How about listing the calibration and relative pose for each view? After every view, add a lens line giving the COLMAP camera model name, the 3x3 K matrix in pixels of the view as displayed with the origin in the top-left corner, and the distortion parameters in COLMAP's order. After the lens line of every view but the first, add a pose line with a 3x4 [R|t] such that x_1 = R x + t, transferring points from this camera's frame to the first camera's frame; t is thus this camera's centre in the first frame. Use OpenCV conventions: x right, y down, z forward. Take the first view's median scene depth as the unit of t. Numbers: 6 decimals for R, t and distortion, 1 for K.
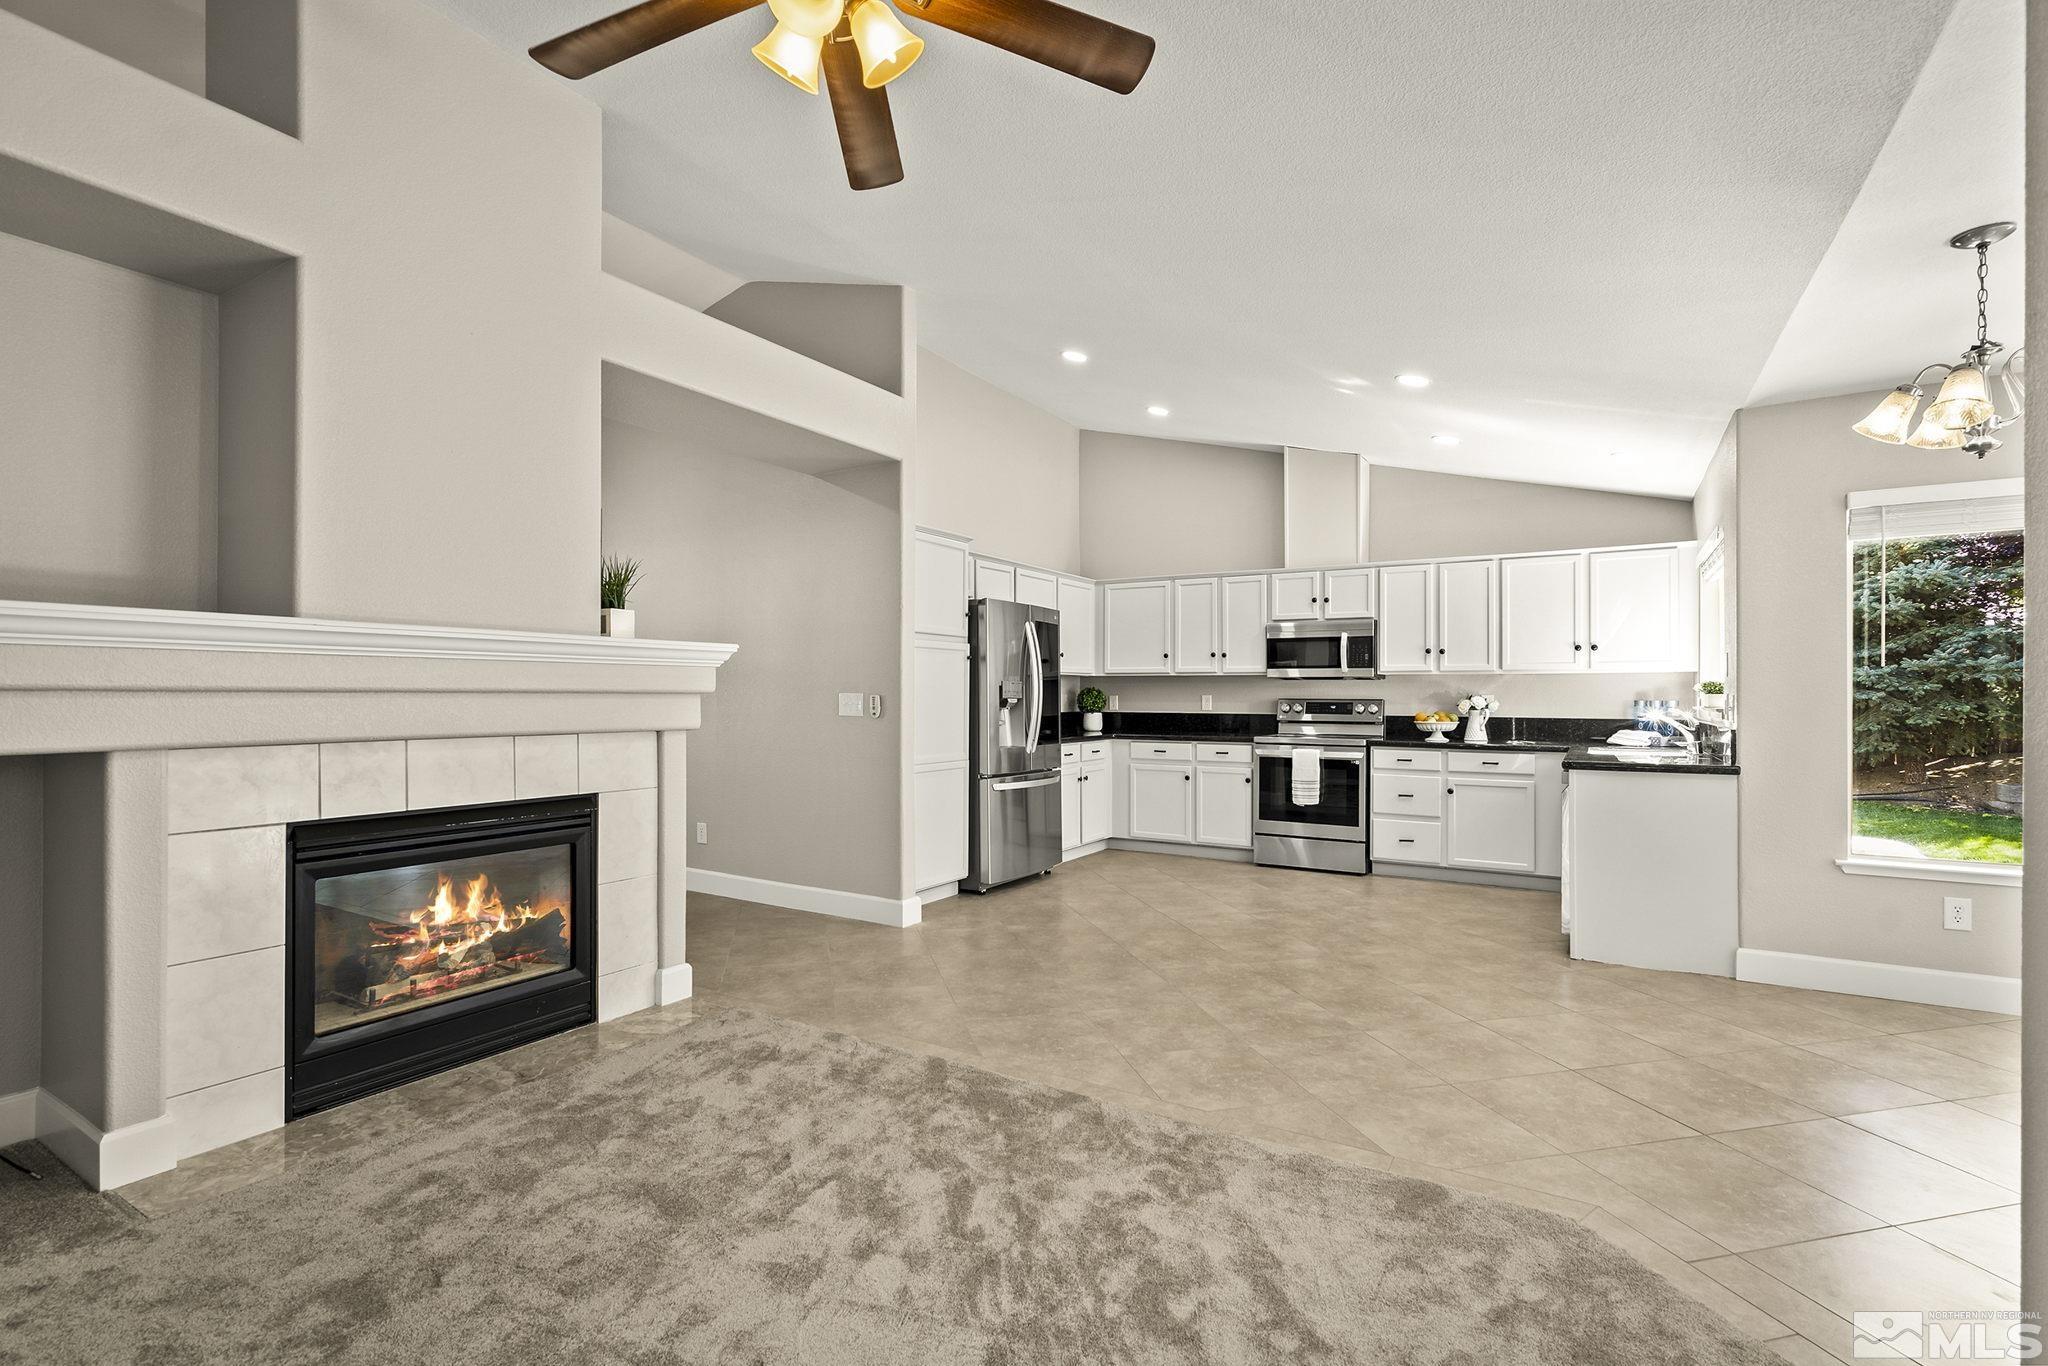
lens RADIAL K [[942.7, 0, 1027.0], [0, 942.7, 693.5], [0, 0, 1]] dist [0.001811, 0.000323]
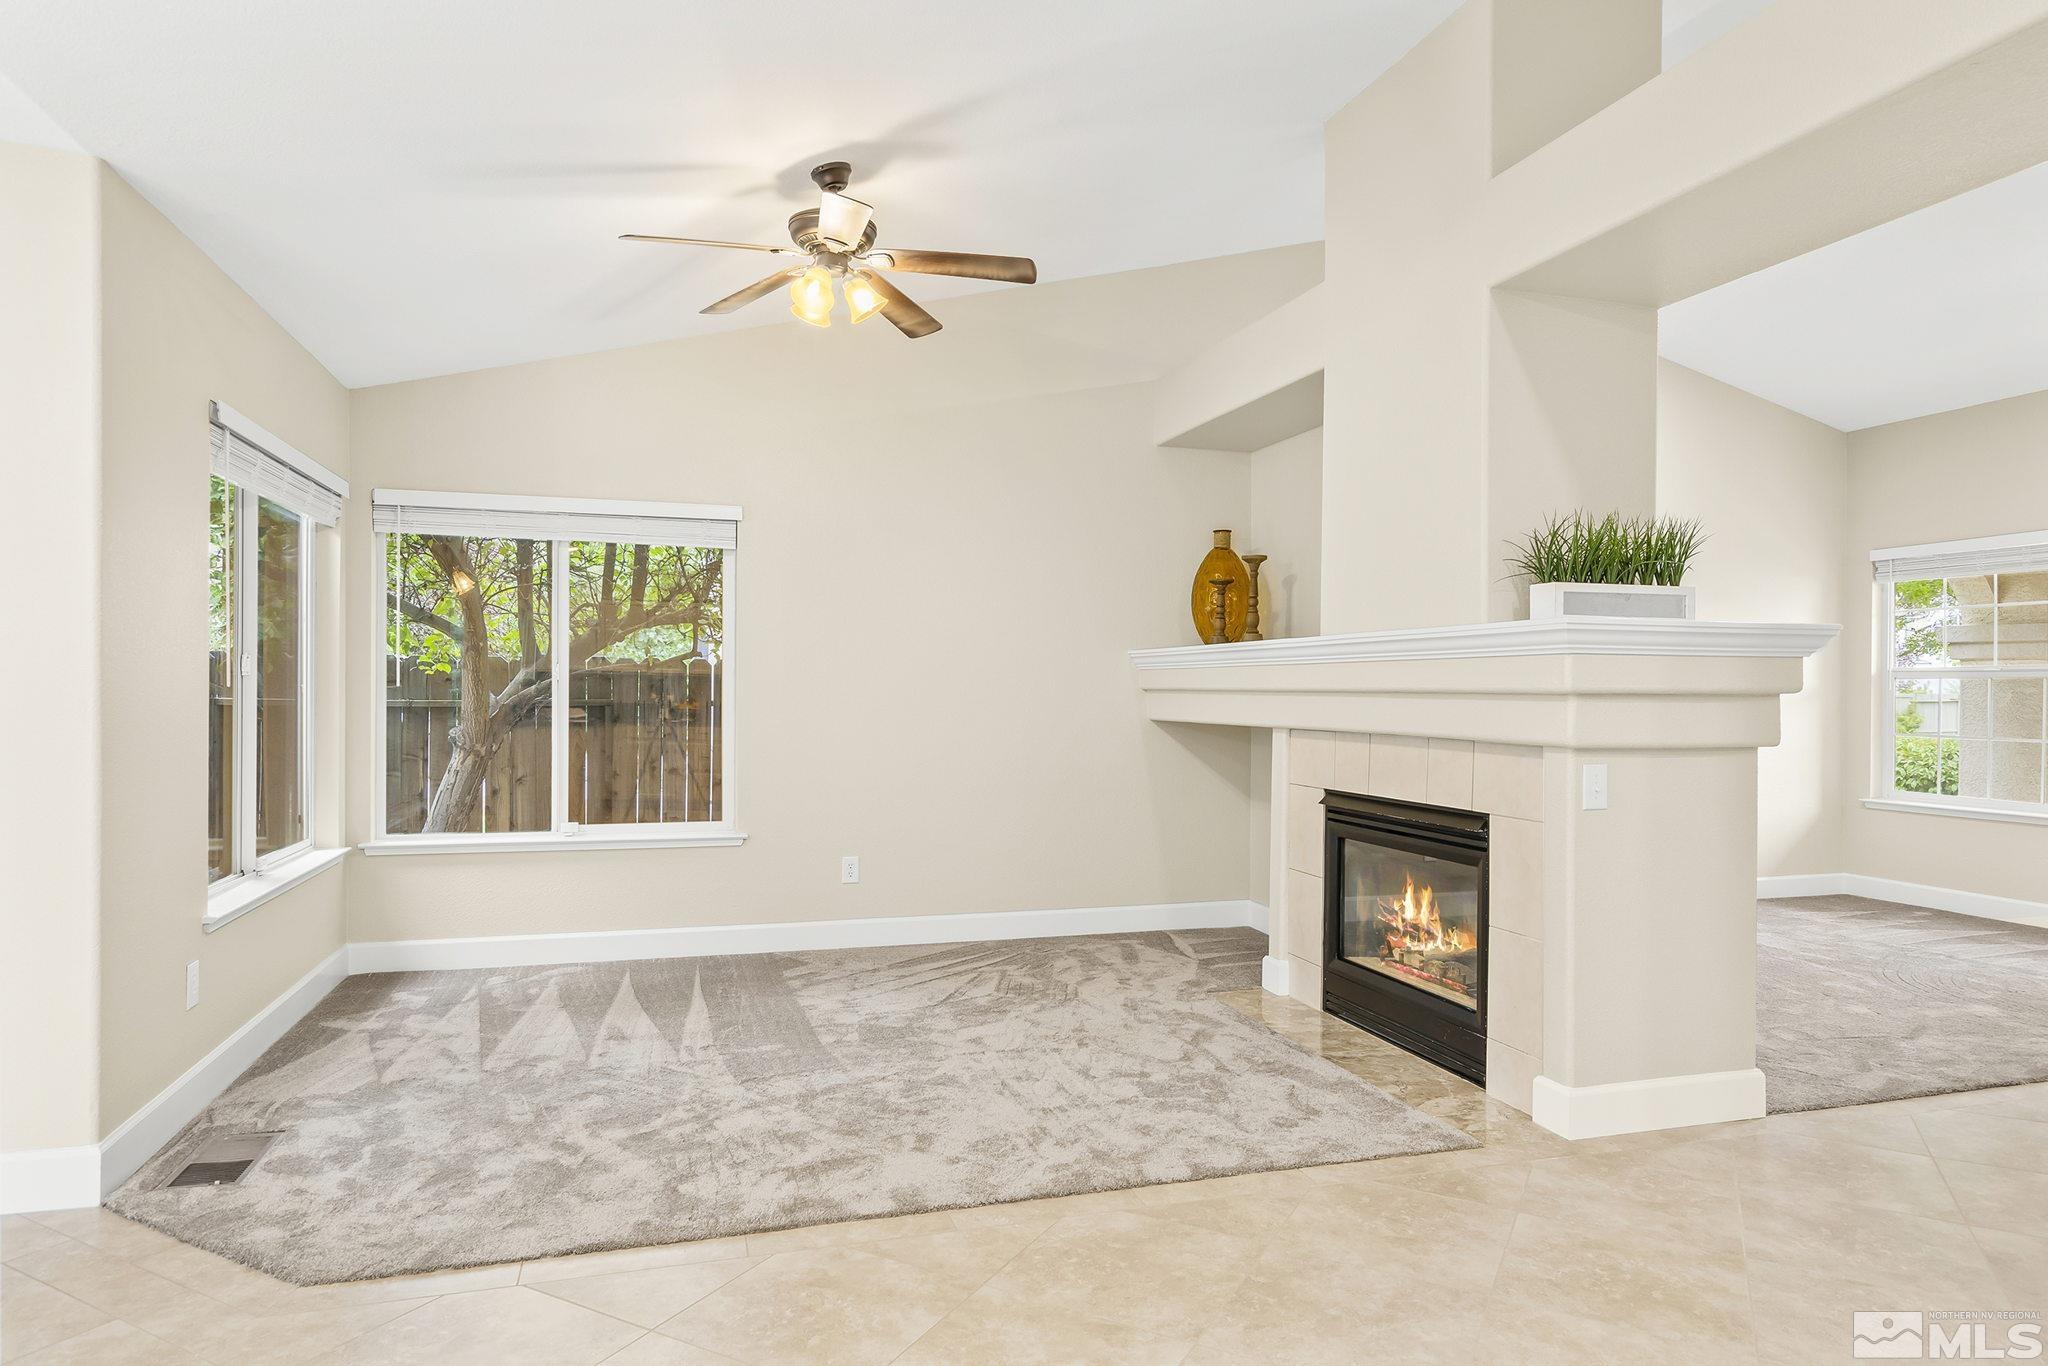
lens RADIAL K [[1280.1, 0, 1003.1], [0, 1280.1, 696.6], [0, 0, 1]] dist [0.020367, -0.000877]
pose [[-0.641788, 0.000430, -0.766882, 0.726562], [-0.002607, 0.999993, 0.002743, -0.000332], [0.766878, 0.003760, -0.641782, 1.537909]]
